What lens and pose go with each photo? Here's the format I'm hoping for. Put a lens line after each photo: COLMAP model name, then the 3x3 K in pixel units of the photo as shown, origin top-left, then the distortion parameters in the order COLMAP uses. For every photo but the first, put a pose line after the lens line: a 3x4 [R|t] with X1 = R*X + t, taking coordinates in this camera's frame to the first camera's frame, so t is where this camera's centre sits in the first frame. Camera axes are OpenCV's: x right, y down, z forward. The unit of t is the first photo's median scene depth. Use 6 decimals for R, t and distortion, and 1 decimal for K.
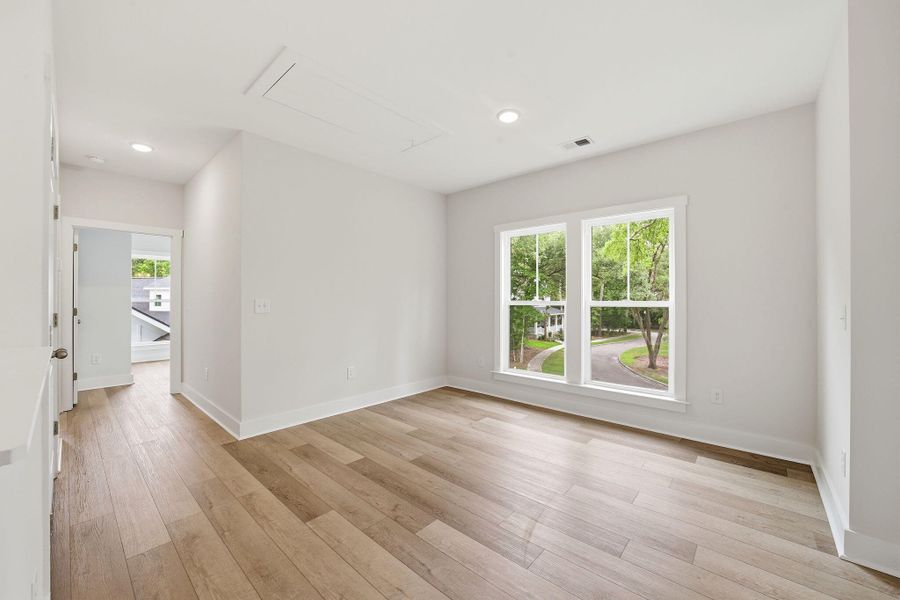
lens RADIAL K [[350.9, 0, 450.0], [0, 350.9, 300.0], [0, 0, 1]] dist [-0.029908, 0.008611]
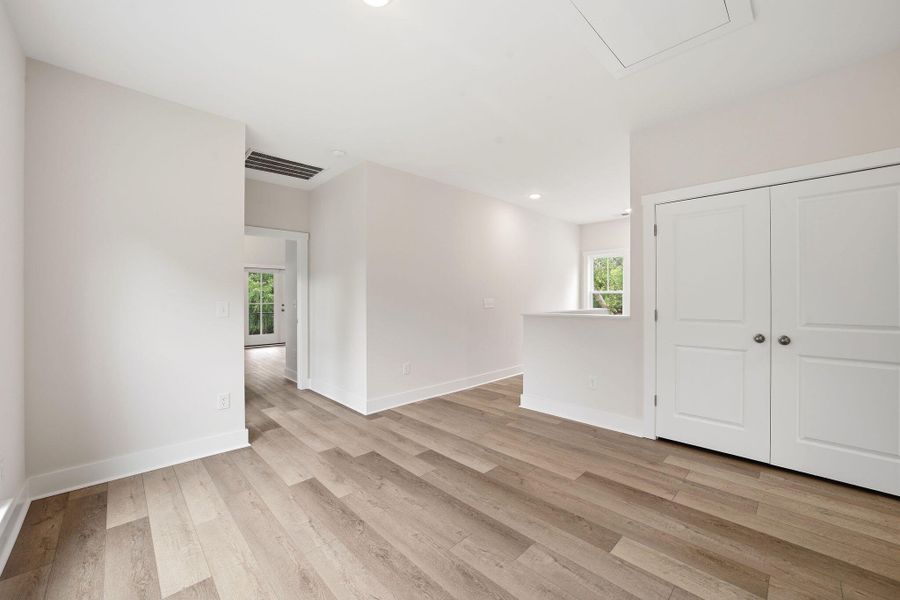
lens RADIAL K [[350.9, 0, 450.0], [0, 350.9, 300.0], [0, 0, 1]] dist [-0.029908, 0.008611]
pose [[-0.997503, -0.000852, 0.070619, -0.002908], [-0.000184, 0.999955, 0.009470, -0.005355], [-0.070624, 0.009433, -0.997458, 2.008277]]
